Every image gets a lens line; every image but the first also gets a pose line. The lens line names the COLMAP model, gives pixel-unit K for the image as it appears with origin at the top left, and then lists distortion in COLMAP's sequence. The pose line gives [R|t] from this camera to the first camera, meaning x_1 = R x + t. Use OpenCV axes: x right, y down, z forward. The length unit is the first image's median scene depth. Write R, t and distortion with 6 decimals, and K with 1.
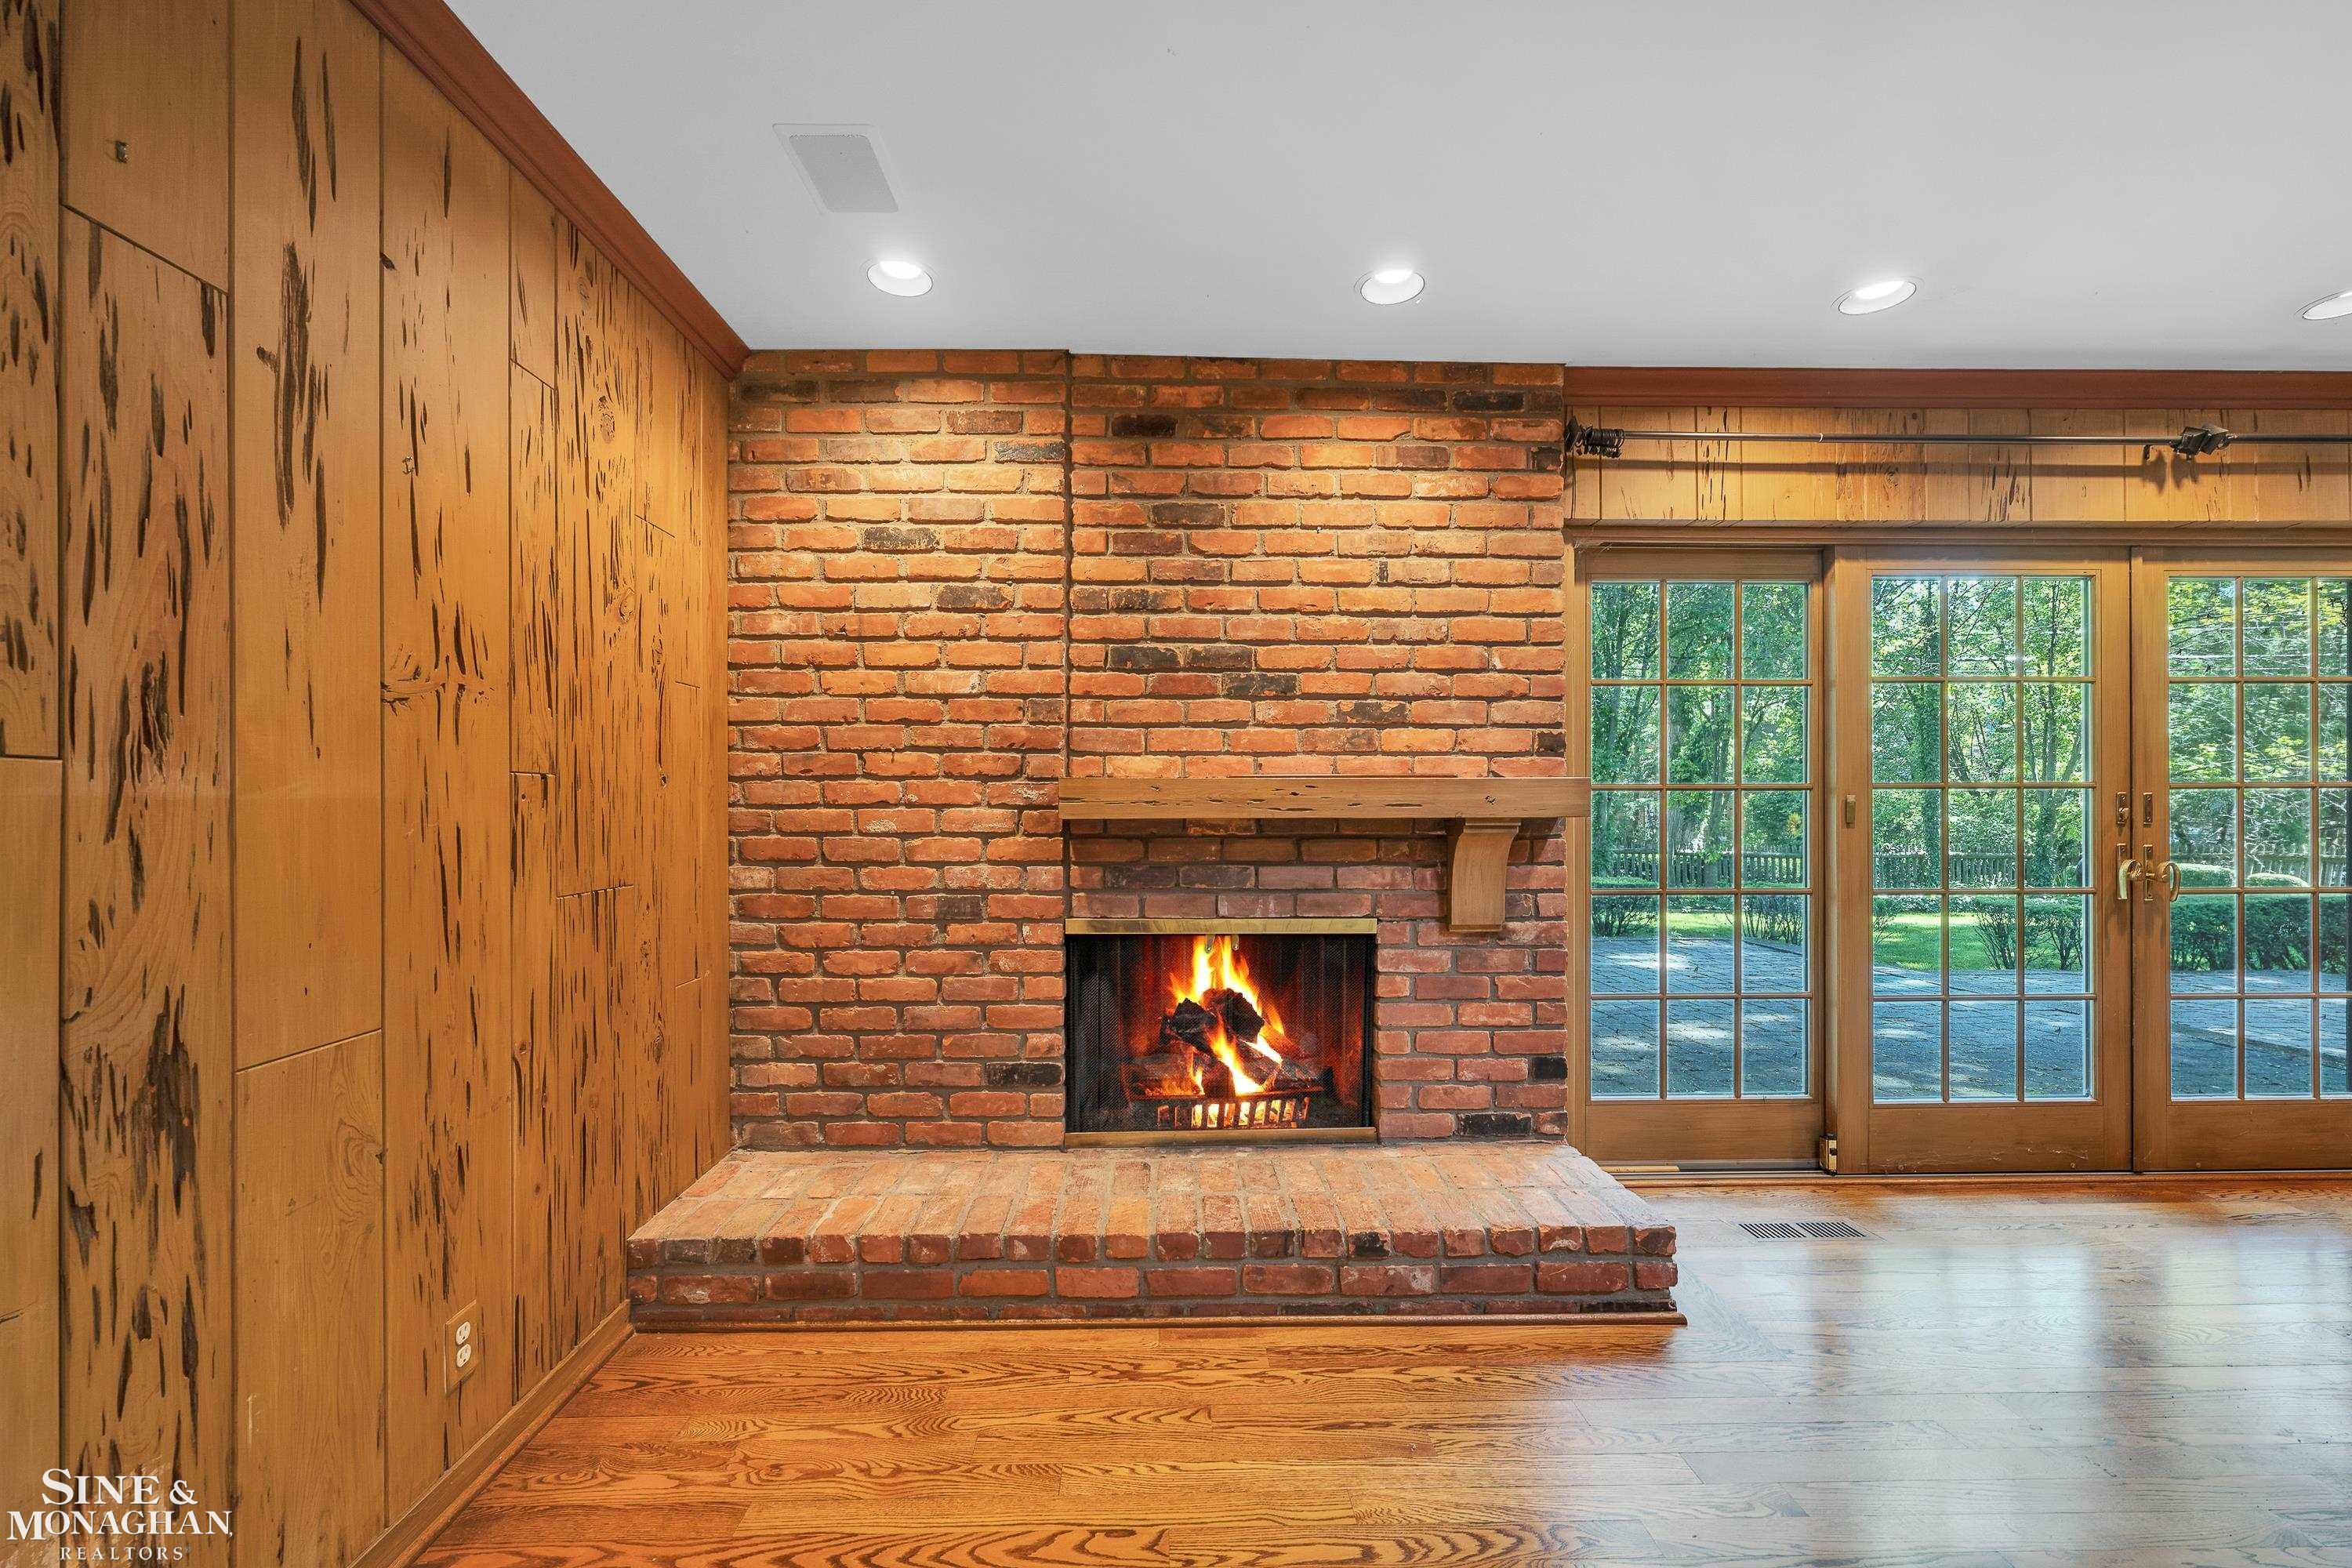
lens RADIAL K [[949.2, 0, 1133.1], [0, 949.2, 802.7], [0, 0, 1]] dist [-0.001776, 0.000521]
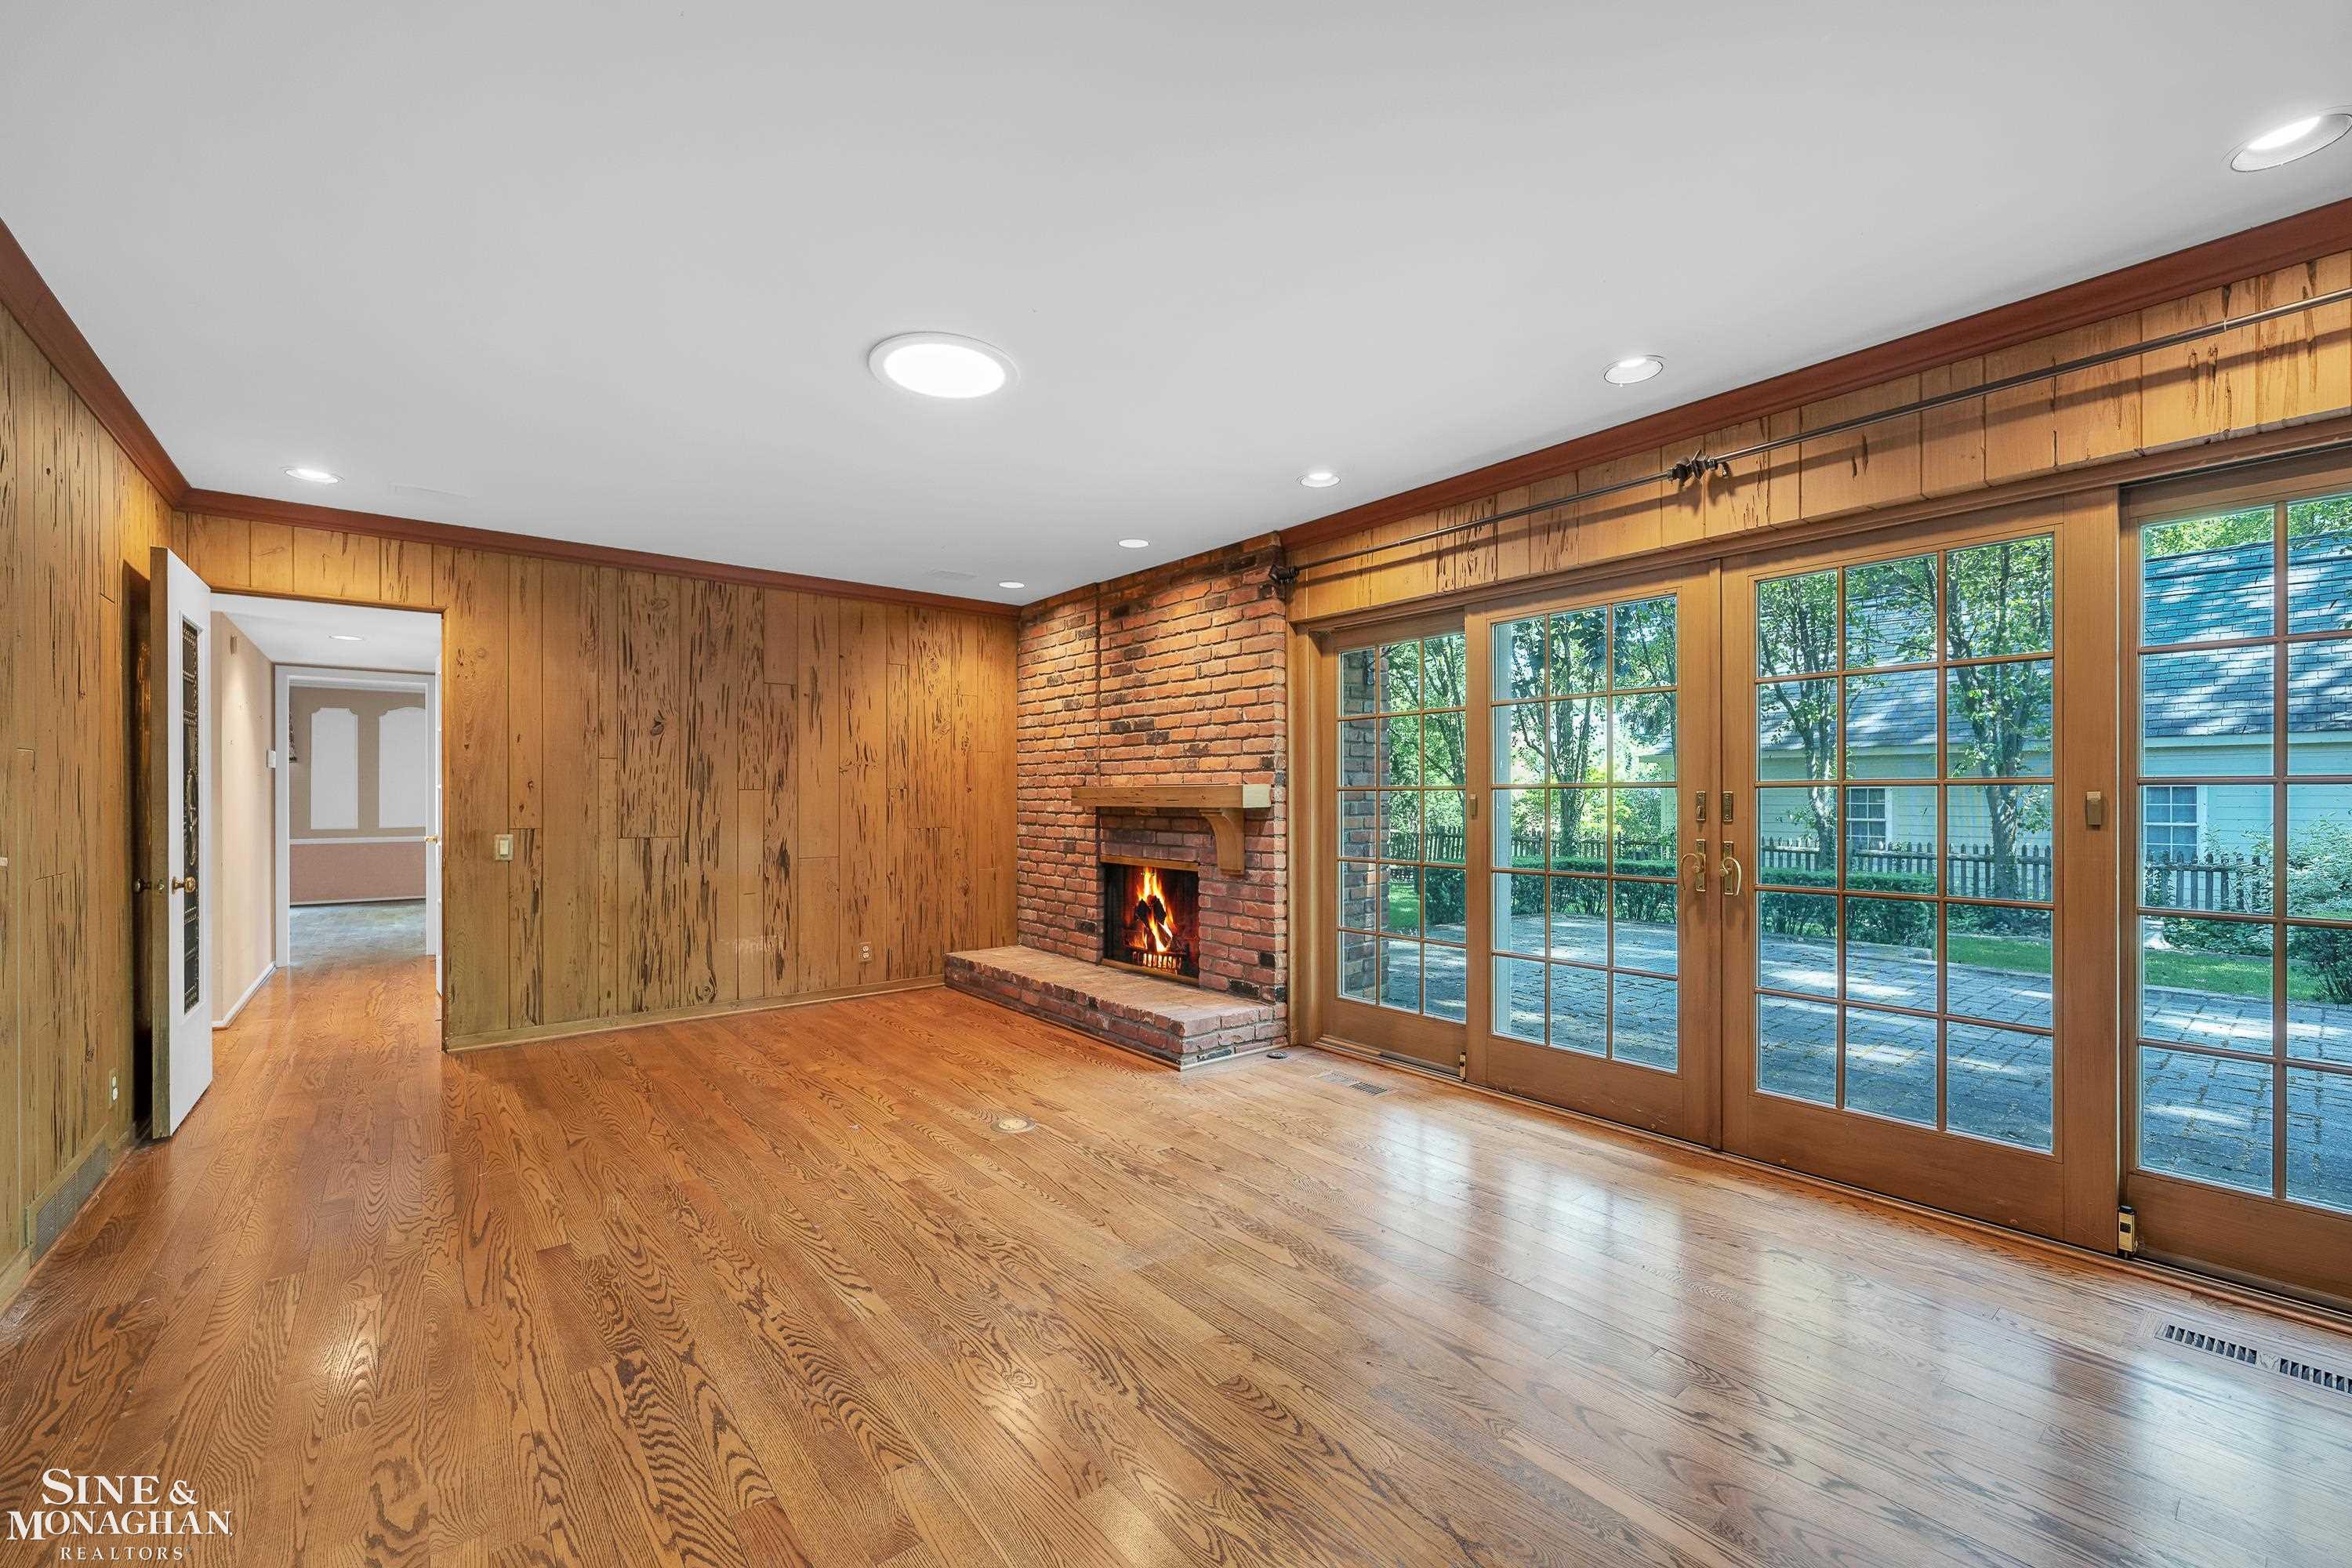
lens RADIAL K [[949.2, 0, 1140.8], [0, 949.2, 801.1], [0, 0, 1]] dist [-0.001776, 0.000521]
pose [[0.591136, 0.004714, -0.806558, 1.656976], [-0.000266, 0.999984, 0.005649, -0.006188], [0.806572, -0.003124, 0.591128, -0.156540]]
